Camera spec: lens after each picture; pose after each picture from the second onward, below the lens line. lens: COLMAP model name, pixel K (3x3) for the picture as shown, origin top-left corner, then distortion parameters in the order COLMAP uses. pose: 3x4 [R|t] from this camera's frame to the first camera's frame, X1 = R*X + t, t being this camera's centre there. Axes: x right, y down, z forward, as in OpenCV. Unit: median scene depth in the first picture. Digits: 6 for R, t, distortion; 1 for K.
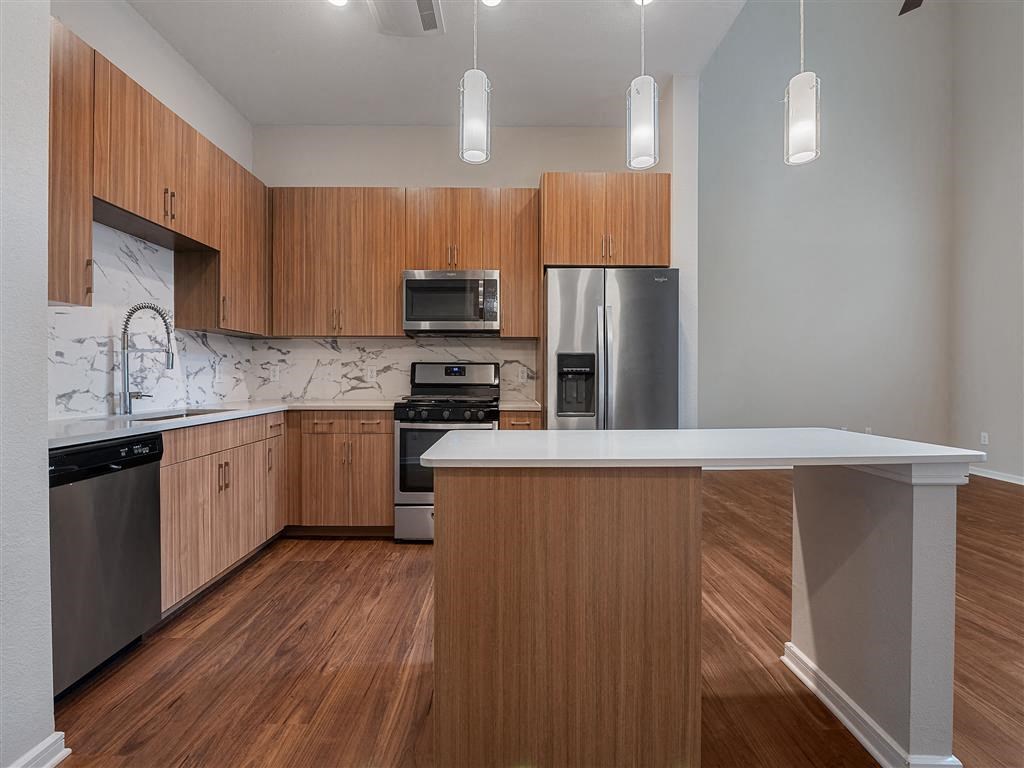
lens RADIAL K [[448.6, 0, 511.8], [0, 448.6, 378.5], [0, 0, 1]] dist [-0.001160, -0.000080]
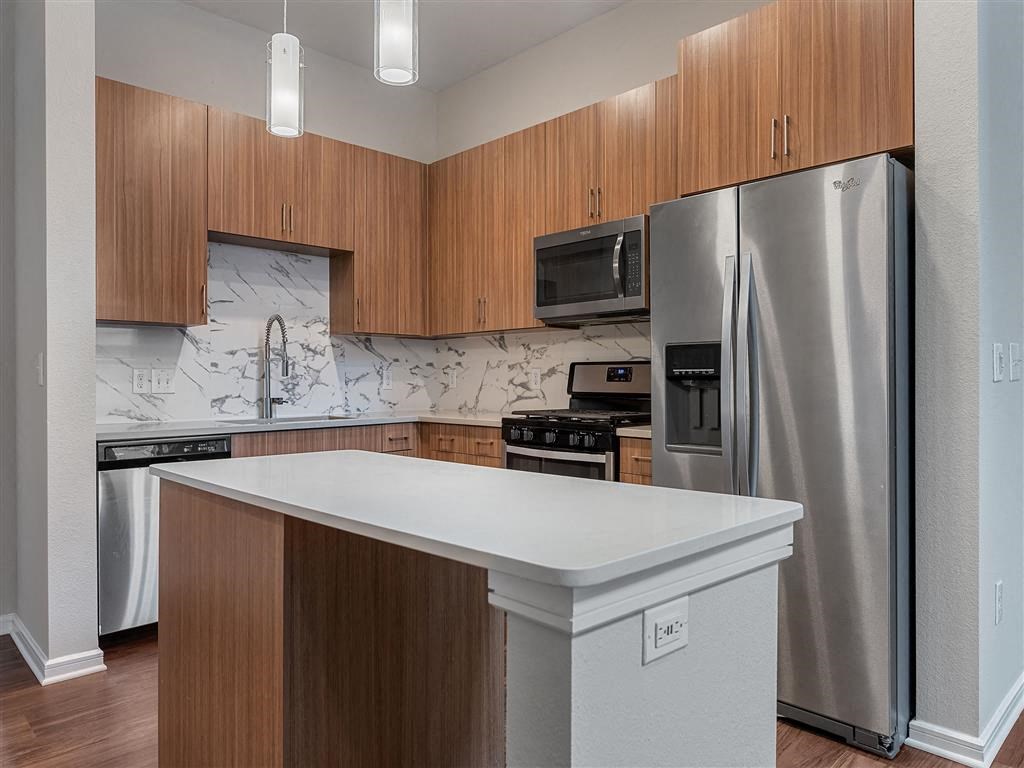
lens RADIAL K [[701.5, 0, 515.0], [0, 701.5, 381.1], [0, 0, 1]] dist [-0.008478, -0.002267]
pose [[0.689354, -0.001642, -0.724422, 0.600442], [0.000055, 0.999998, -0.002214, -0.004868], [0.724424, 0.001487, 0.689353, 0.201481]]
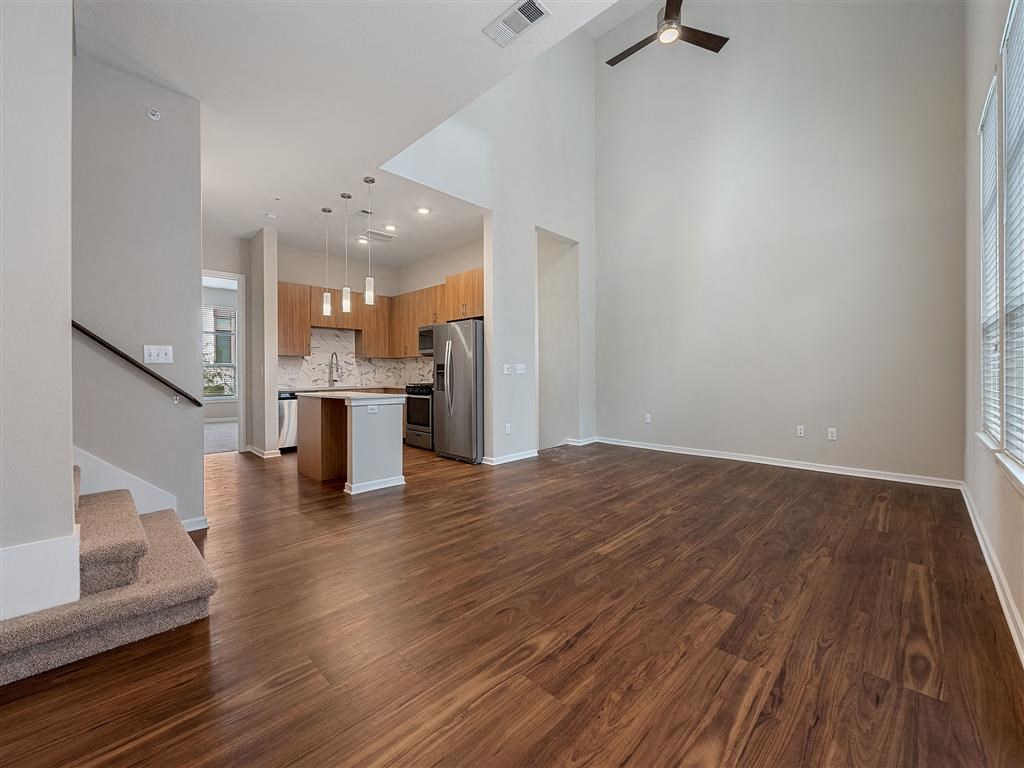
lens RADIAL K [[448.6, 0, 527.8], [0, 448.6, 382.5], [0, 0, 1]] dist [-0.001160, -0.000080]
pose [[0.702347, 0.011539, -0.711741, 1.863885], [0.000133, 0.999866, 0.016341, -0.001874], [0.711835, -0.011572, 0.702252, -0.205163]]
